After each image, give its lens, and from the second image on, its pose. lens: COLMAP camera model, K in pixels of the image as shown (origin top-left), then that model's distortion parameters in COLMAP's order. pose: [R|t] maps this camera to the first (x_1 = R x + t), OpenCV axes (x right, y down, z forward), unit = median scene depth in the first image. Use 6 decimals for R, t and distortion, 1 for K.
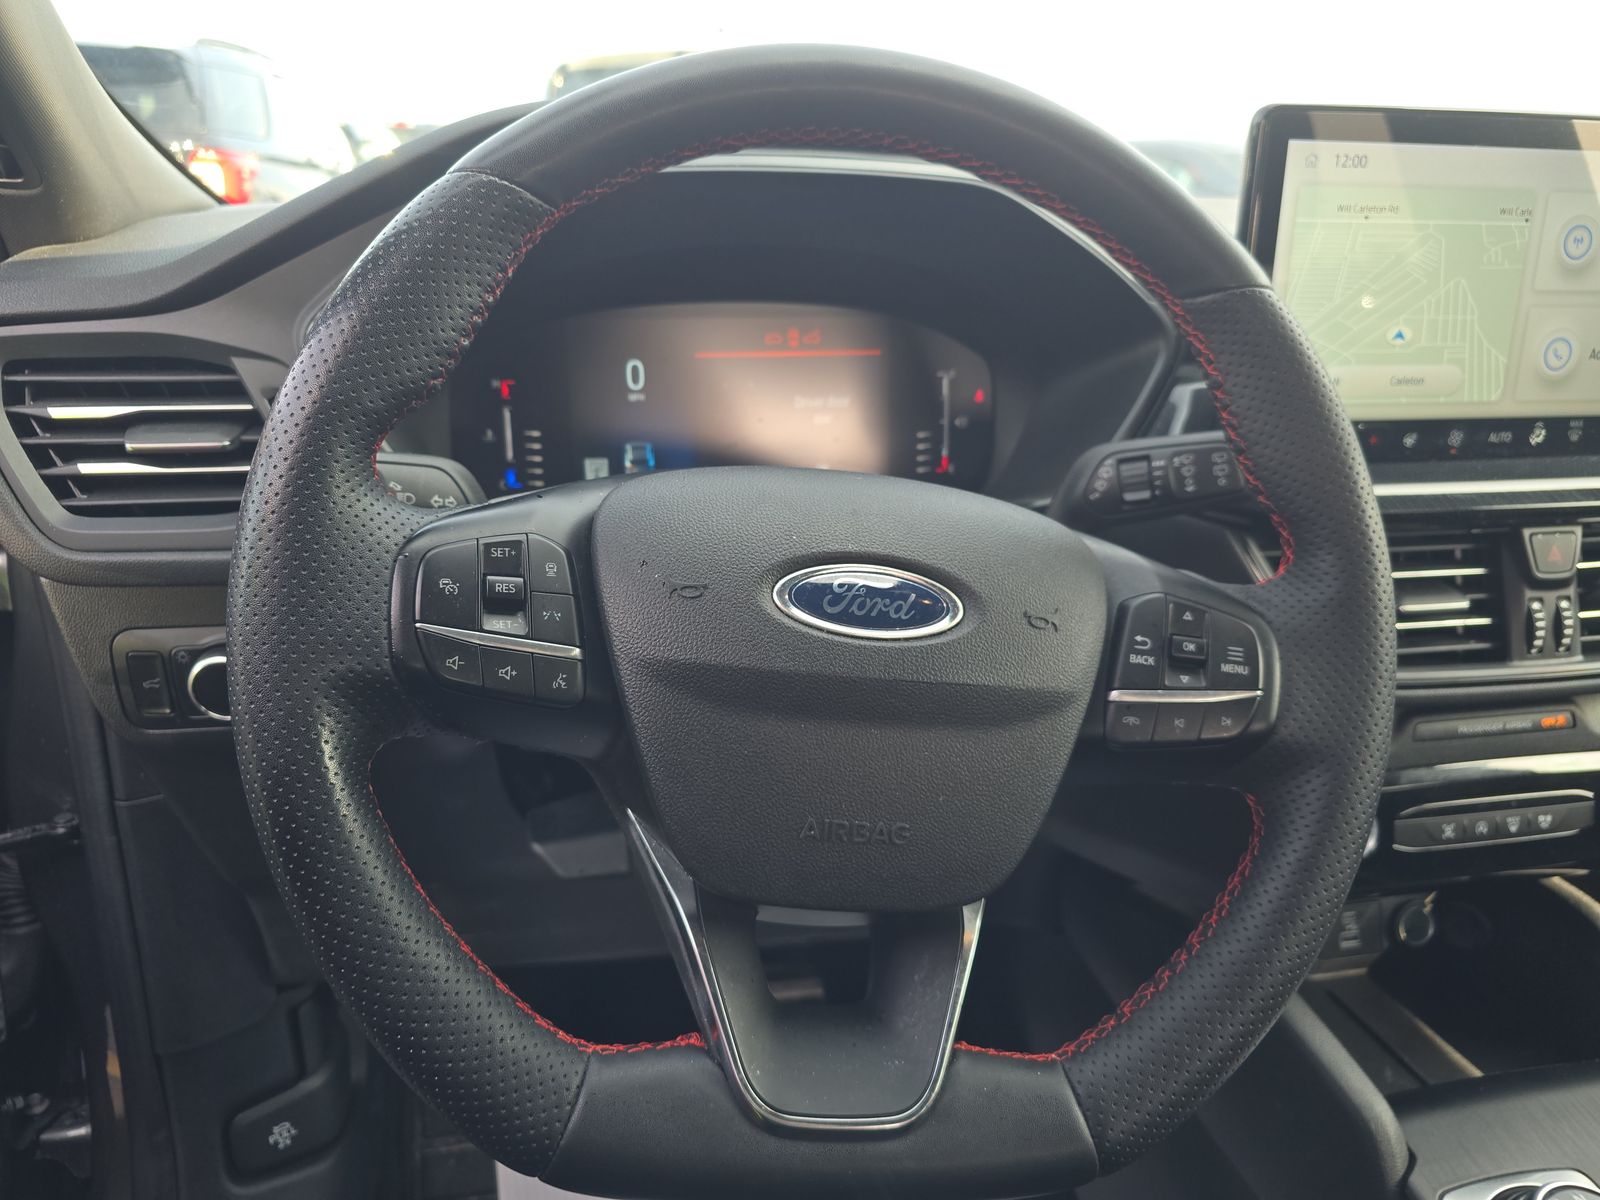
lens RADIAL K [[1074.7, 0, 794.4], [0, 1074.7, 599.2], [0, 0, 1]] dist [0.003473, -0.001008]
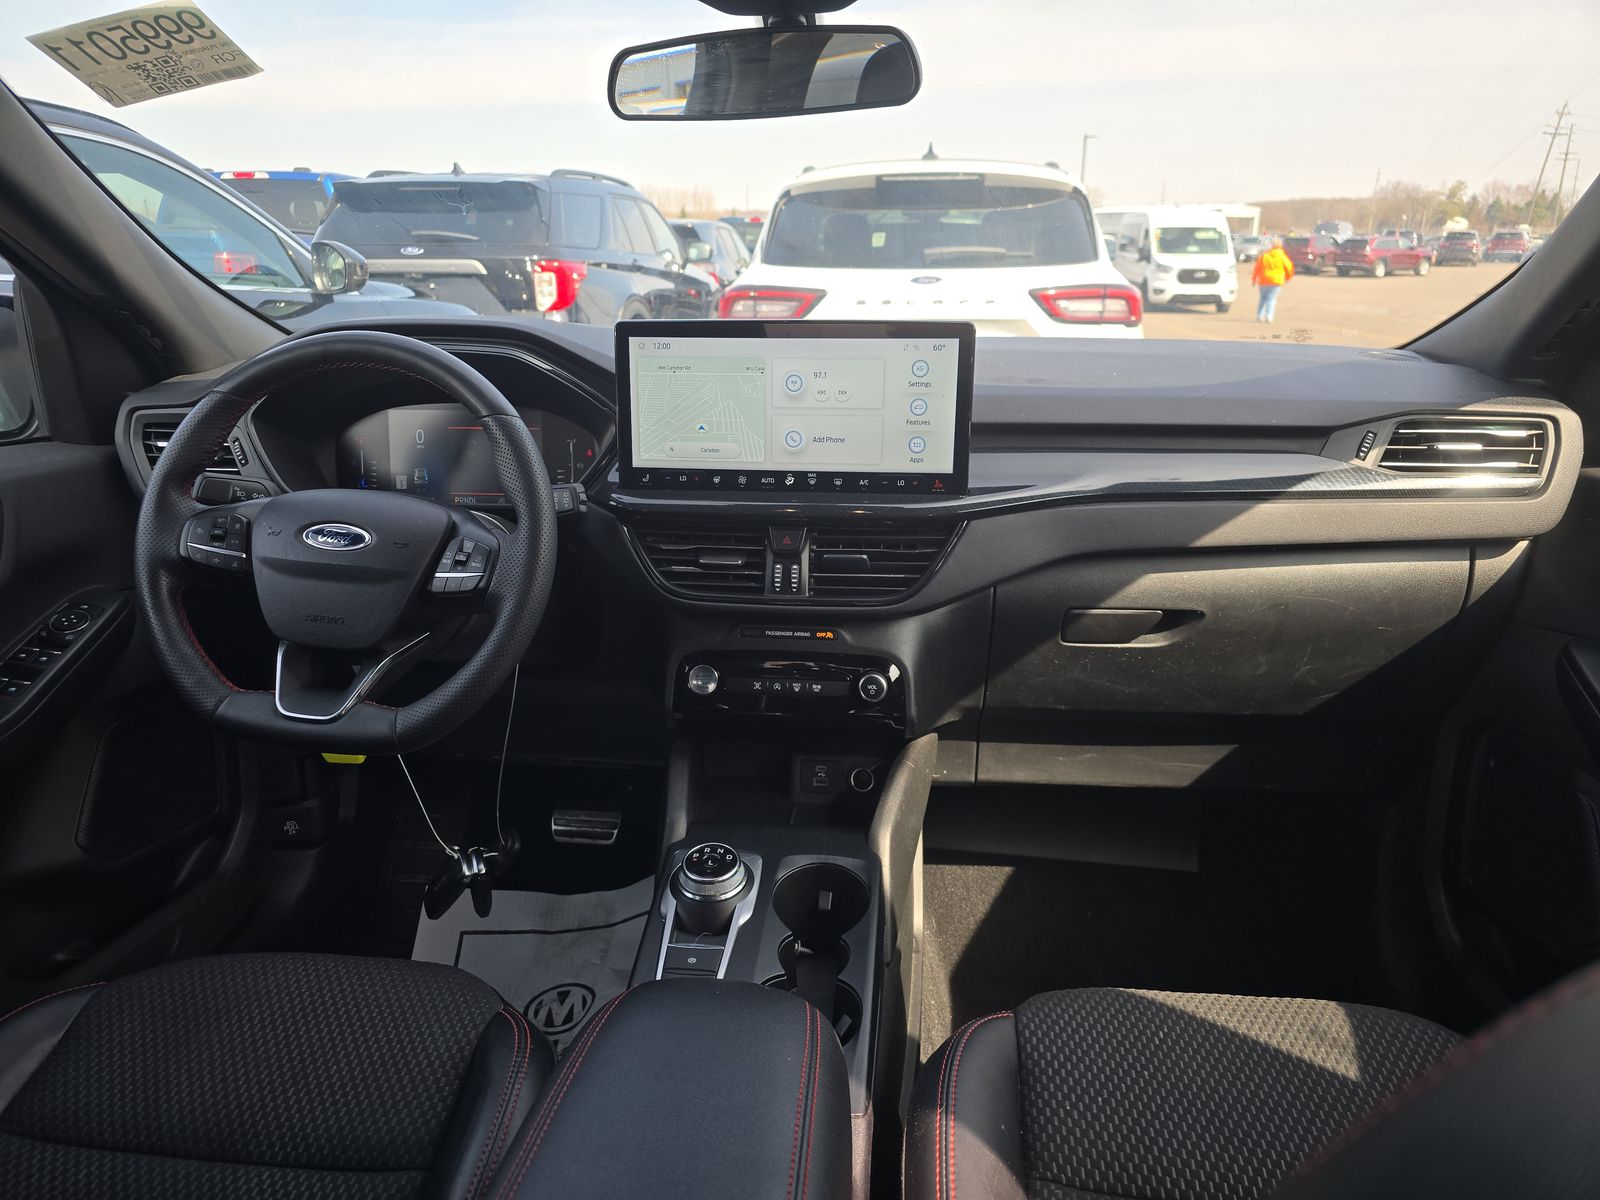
lens RADIAL K [[1074.7, 0, 802.9], [0, 1074.7, 602.1], [0, 0, 1]] dist [0.003473, -0.001008]
pose [[0.964028, 0.068555, -0.256809, 1.609693], [-0.069940, 0.997544, 0.003748, 0.075557], [0.256436, 0.014348, 0.966455, -1.126274]]
